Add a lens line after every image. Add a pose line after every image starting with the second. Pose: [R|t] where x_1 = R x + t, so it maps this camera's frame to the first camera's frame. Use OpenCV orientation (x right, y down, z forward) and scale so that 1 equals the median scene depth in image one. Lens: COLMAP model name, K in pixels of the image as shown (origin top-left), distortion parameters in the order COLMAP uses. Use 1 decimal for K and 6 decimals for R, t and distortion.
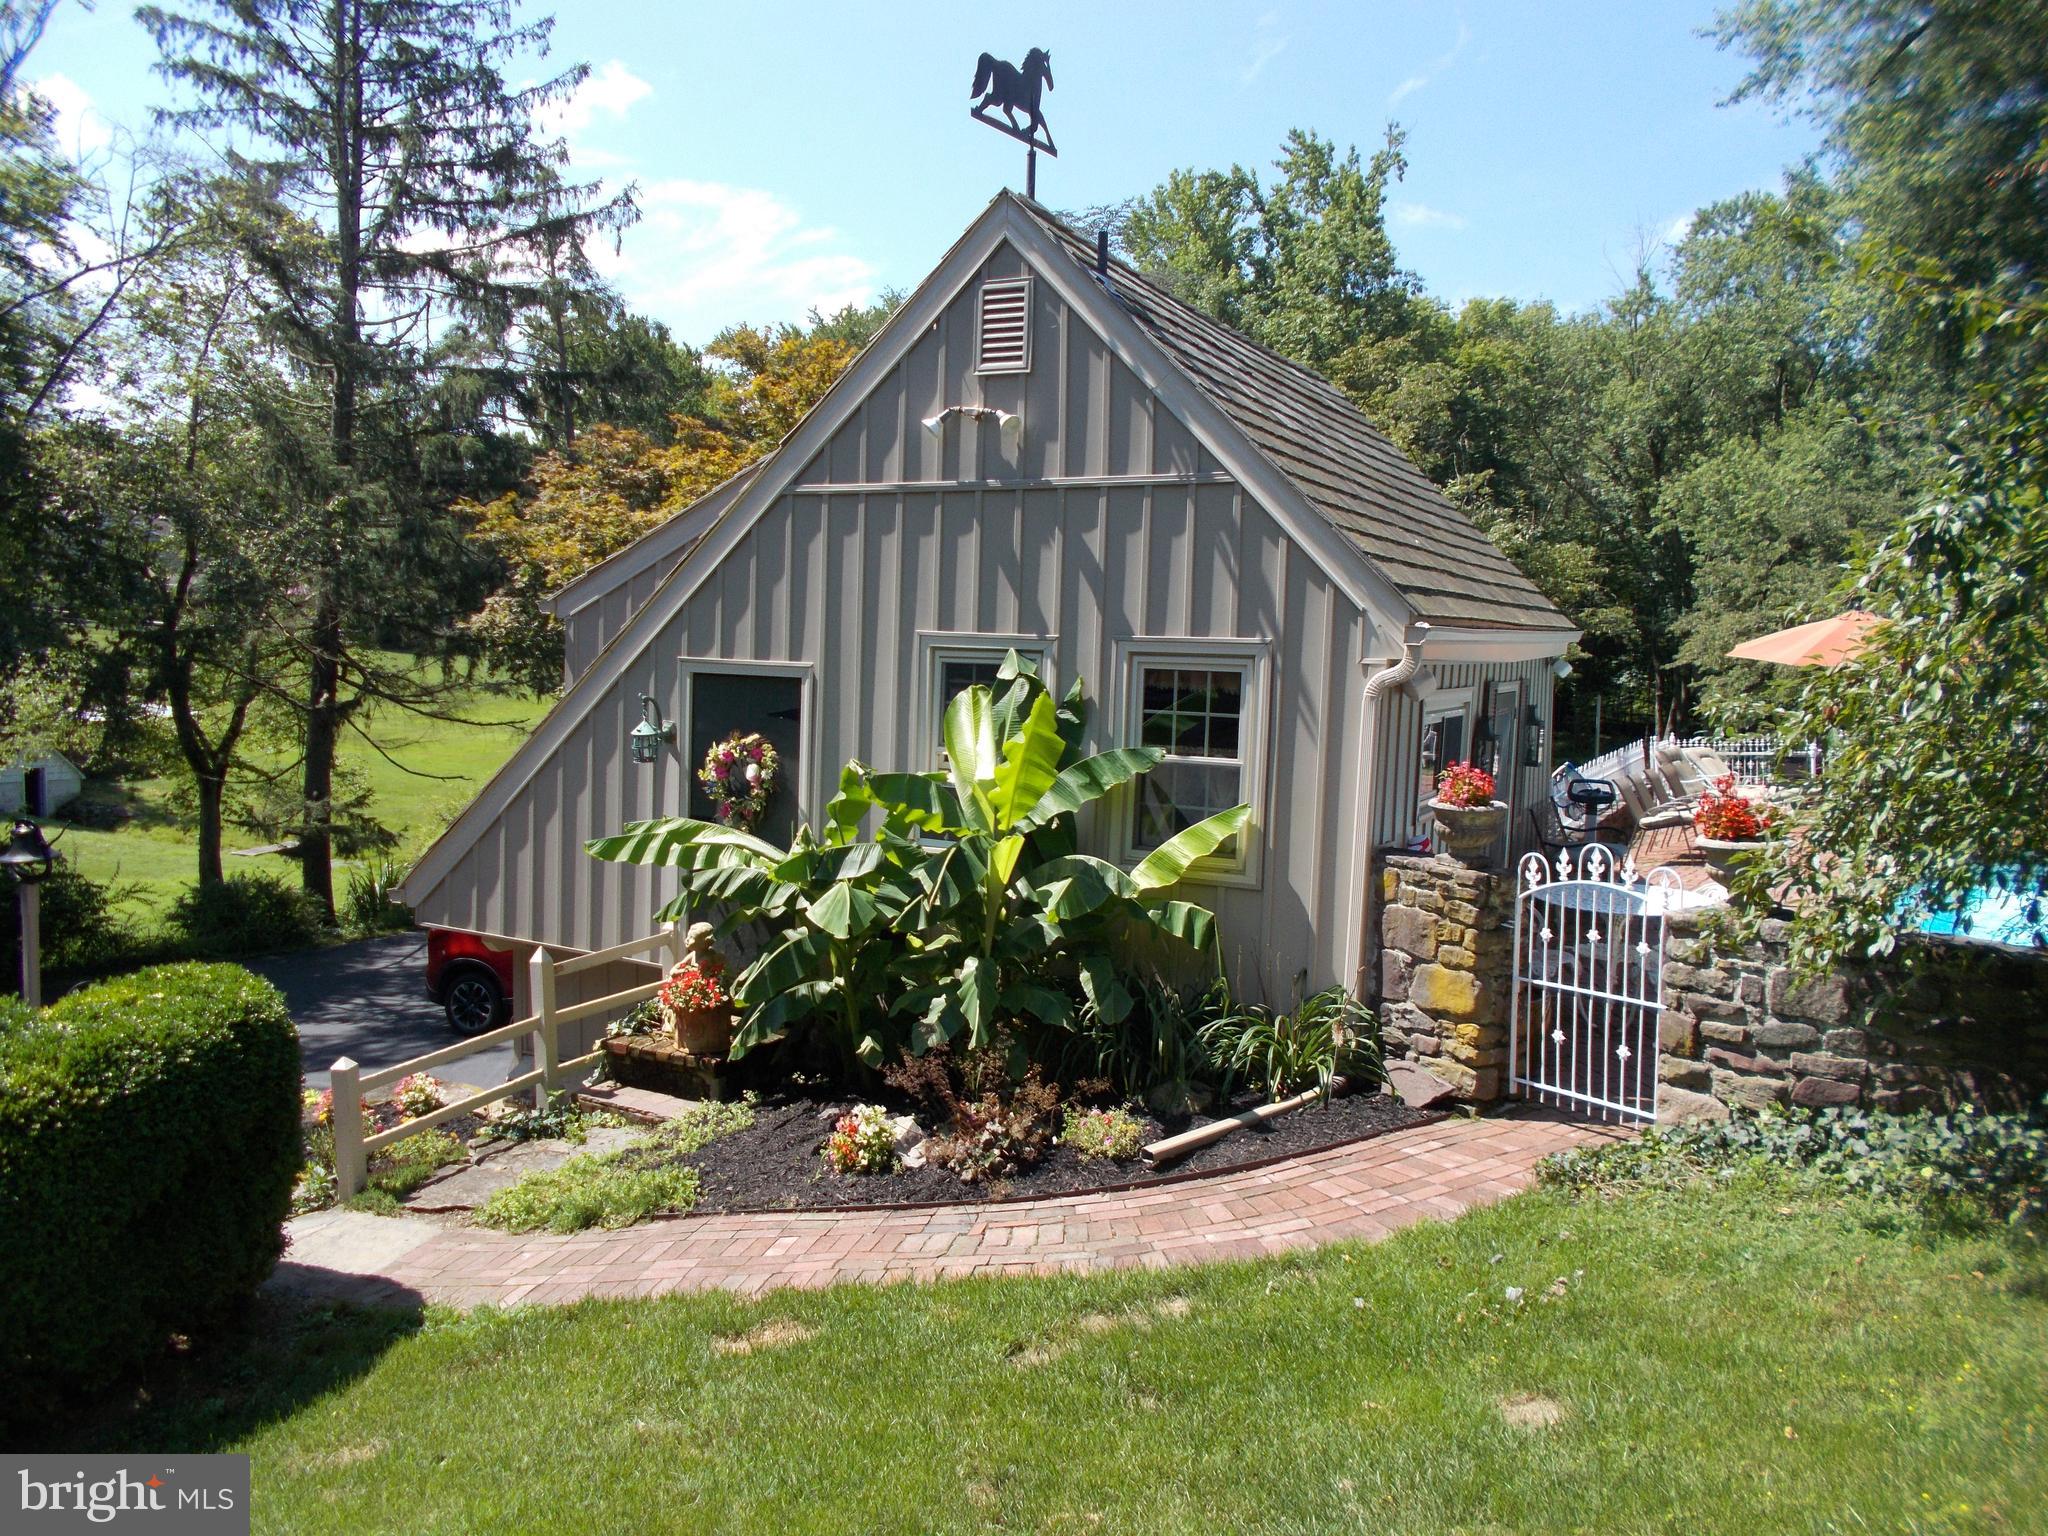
lens RADIAL K [[1675.4, 0, 1024.0], [0, 1675.4, 768.0], [0, 0, 1]] dist [-0.000804, -0.001688]
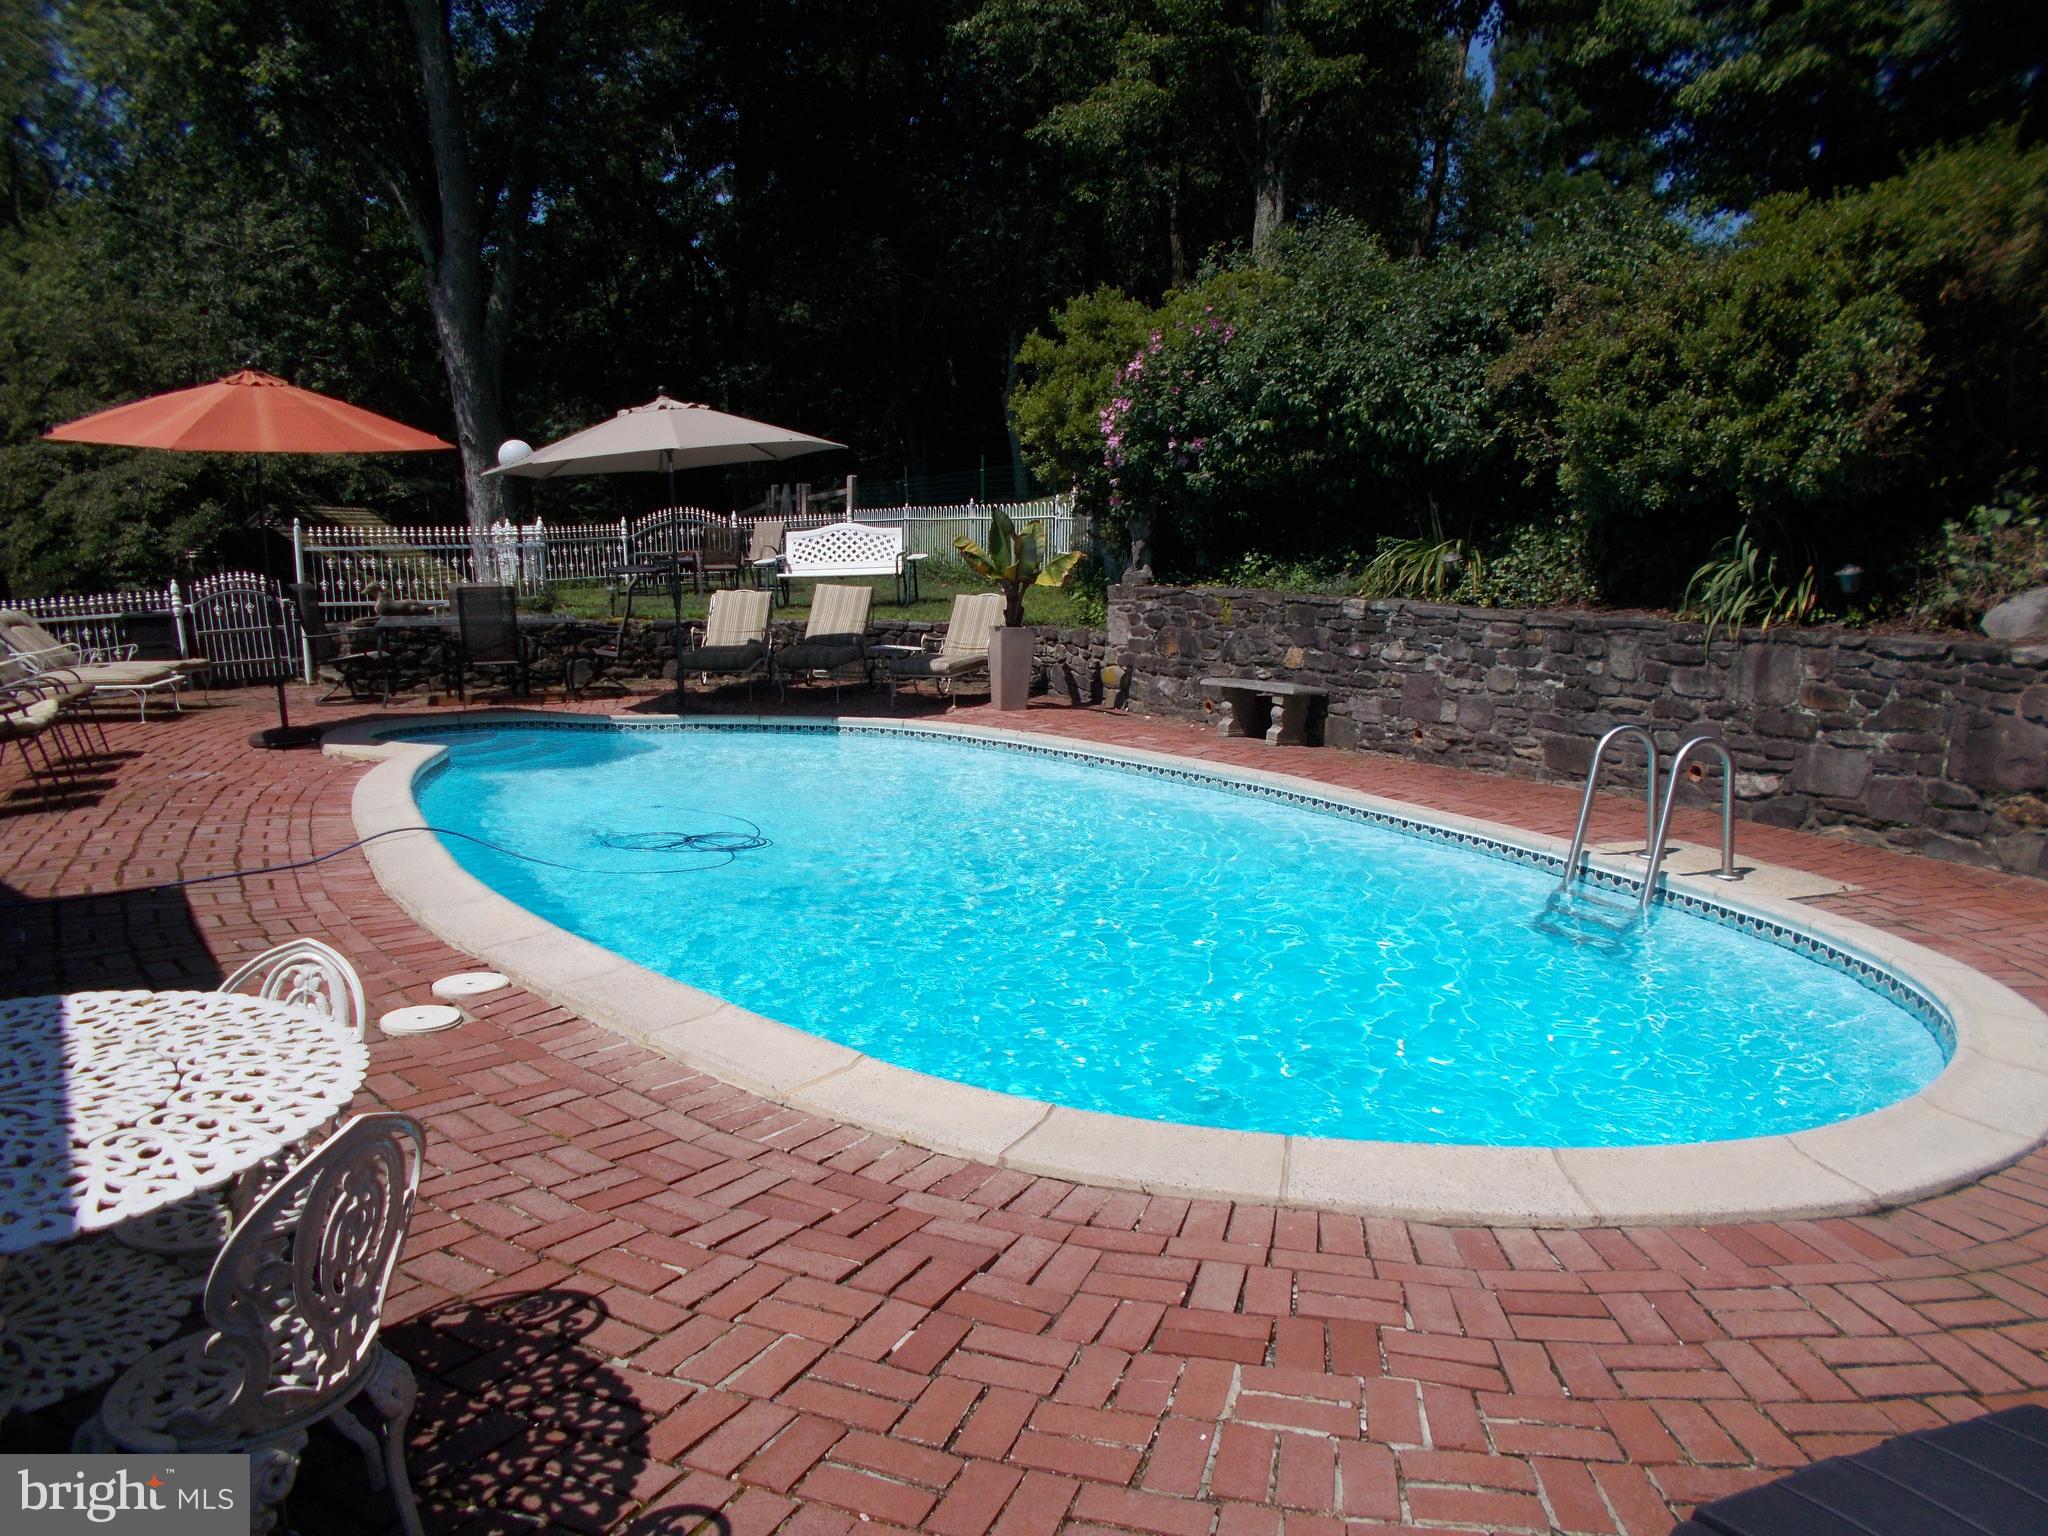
lens RADIAL K [[1537.8, 0, 1024.0], [0, 1537.8, 768.0], [0, 0, 1]] dist [0.003466, 0.000418]
pose [[0.550494, -0.144779, 0.822189, 0.081917], [0.079373, 0.989463, 0.121090, 0.003813], [-0.831057, -0.001399, 0.556185, 0.222877]]
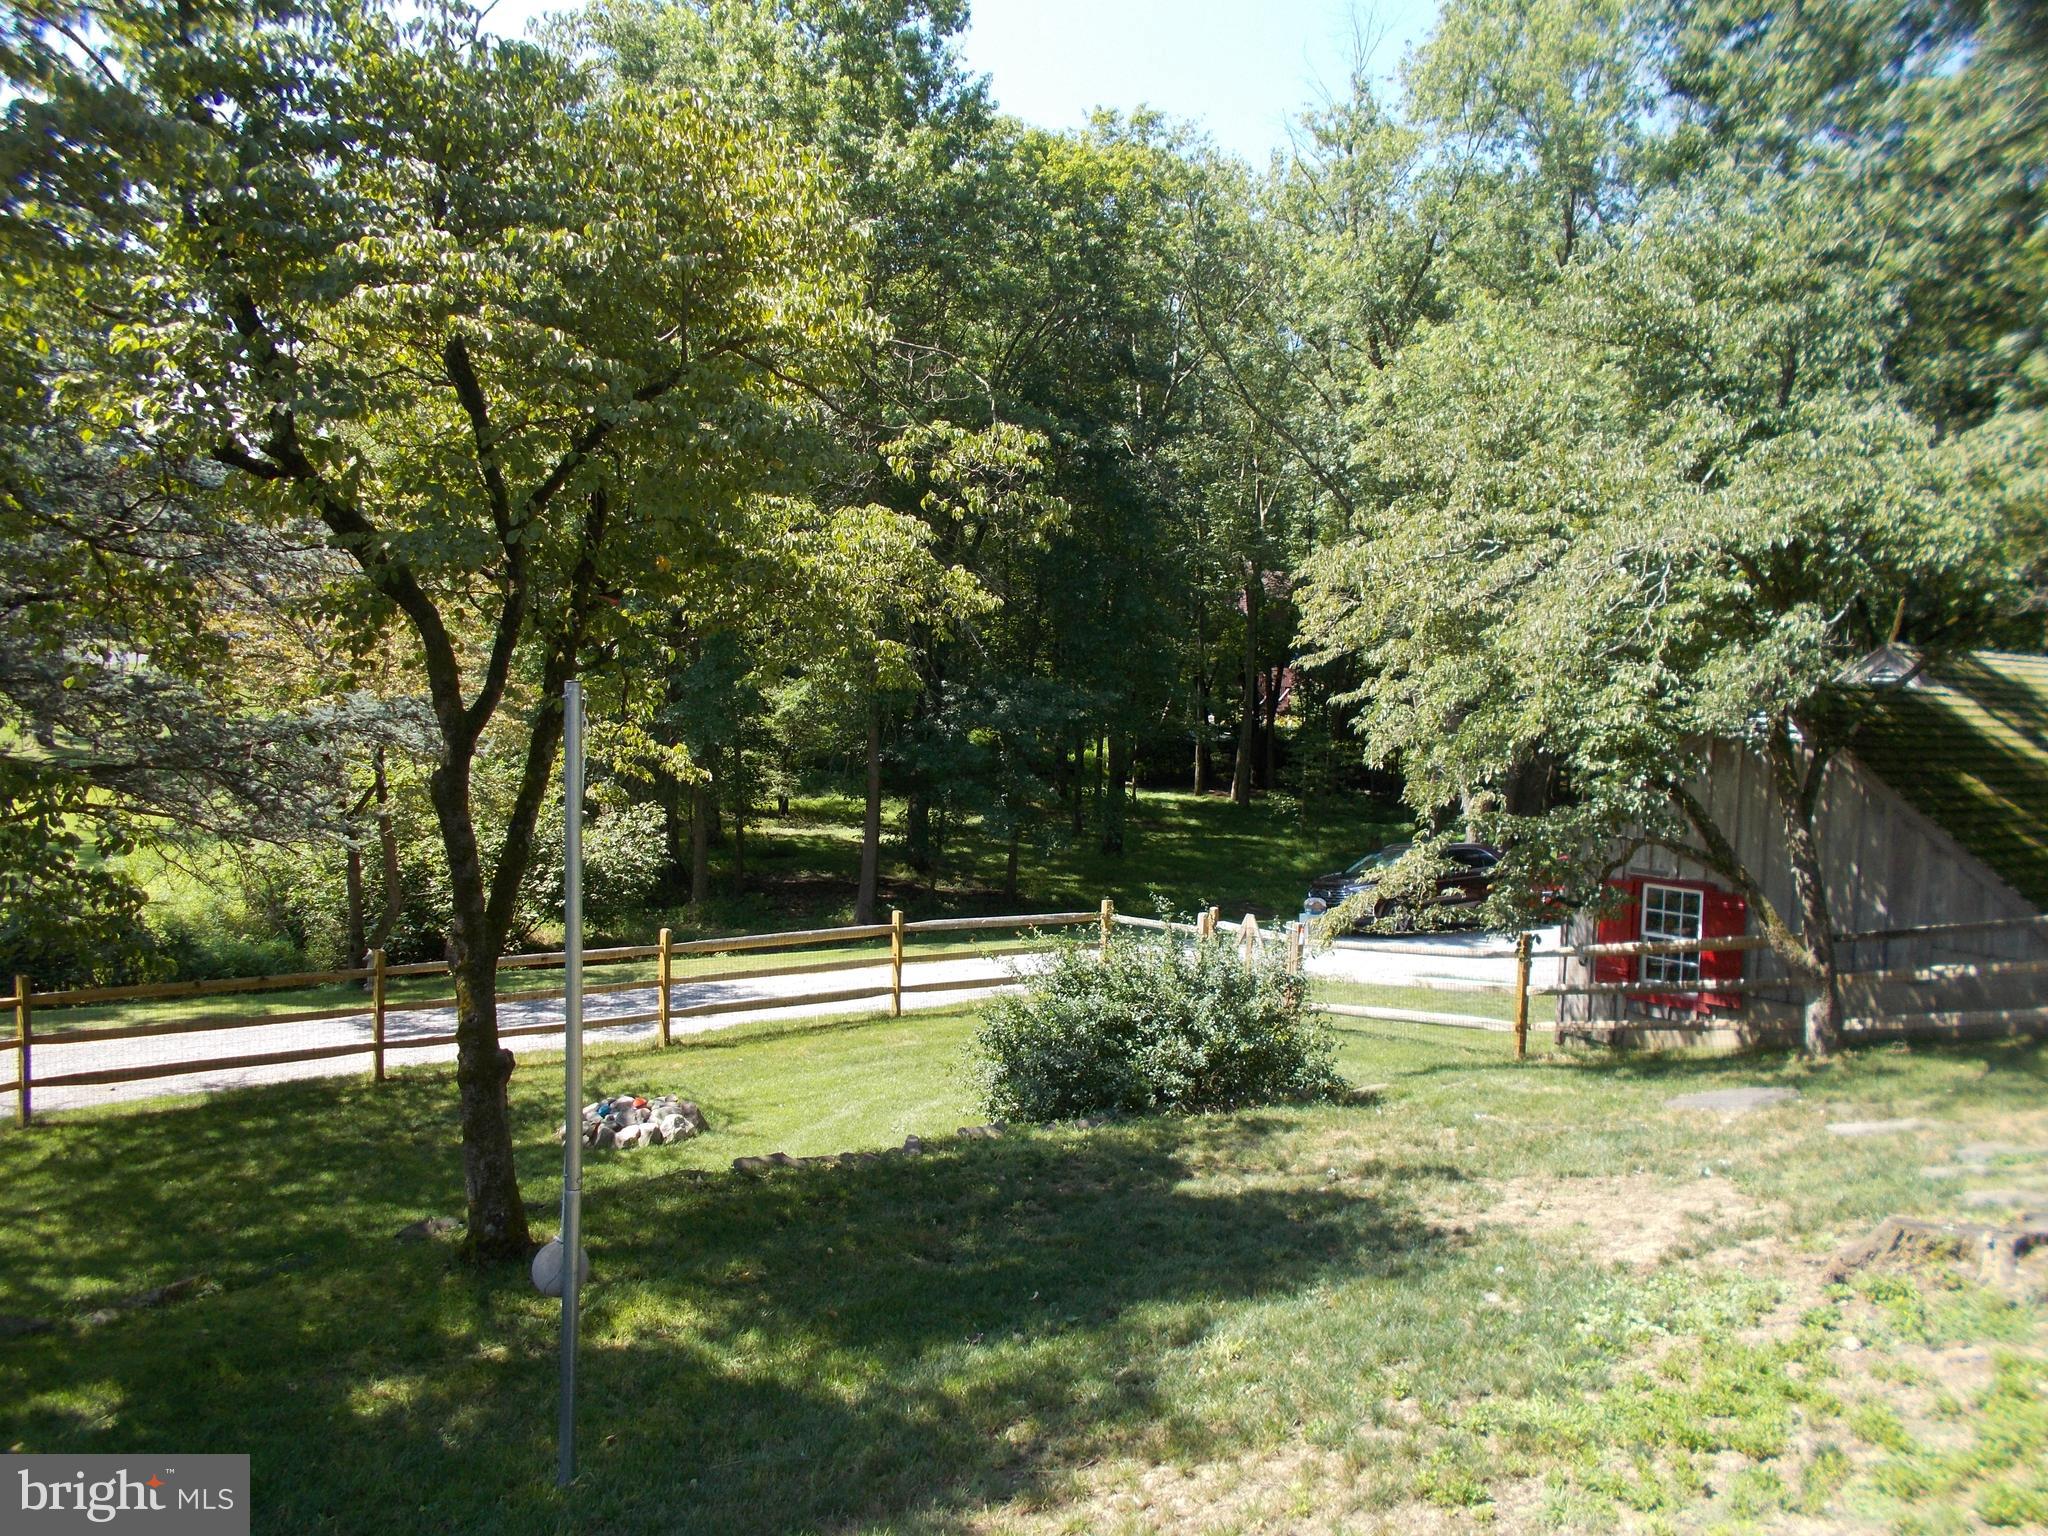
lens RADIAL K [[1537.8, 0, 1024.0], [0, 1537.8, 768.0], [0, 0, 1]] dist [0.003466, 0.000418]
pose [[0.997722, -0.006760, 0.067113, 0.299367], [0.007876, 0.999835, -0.016383, -0.026928], [-0.066991, 0.016875, 0.997611, 0.630441]]
